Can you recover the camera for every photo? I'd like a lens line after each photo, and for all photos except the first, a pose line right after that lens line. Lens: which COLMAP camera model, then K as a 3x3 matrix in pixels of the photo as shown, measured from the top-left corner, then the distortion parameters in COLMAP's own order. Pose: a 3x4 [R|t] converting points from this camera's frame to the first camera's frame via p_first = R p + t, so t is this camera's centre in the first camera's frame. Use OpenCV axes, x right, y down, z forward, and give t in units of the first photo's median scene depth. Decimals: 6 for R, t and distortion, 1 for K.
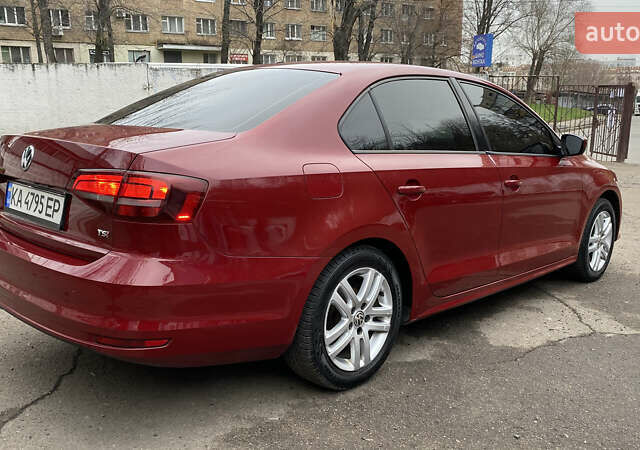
lens RADIAL K [[617.5, 0, 320.1], [0, 617.5, 245.5], [0, 0, 1]] dist [0.006202, -0.004186]
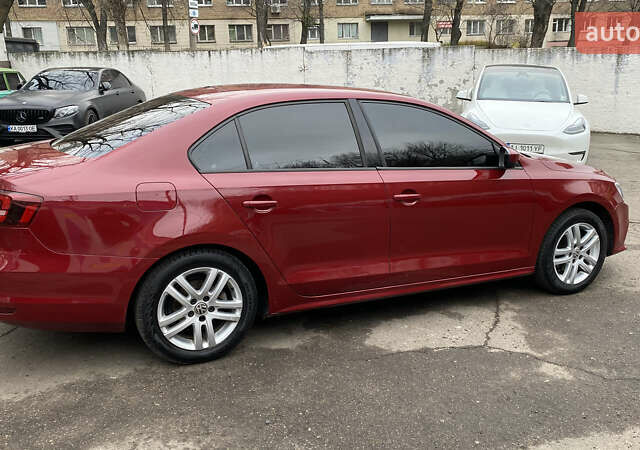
lens RADIAL K [[626.8, 0, 320.0], [0, 626.8, 225.0], [0, 0, 1]] dist [0.007088, -0.006064]
pose [[0.936850, 0.065207, -0.343599, 0.434307], [-0.058315, 0.997836, 0.030367, -0.061074], [0.344836, -0.008412, 0.938625, -0.052395]]
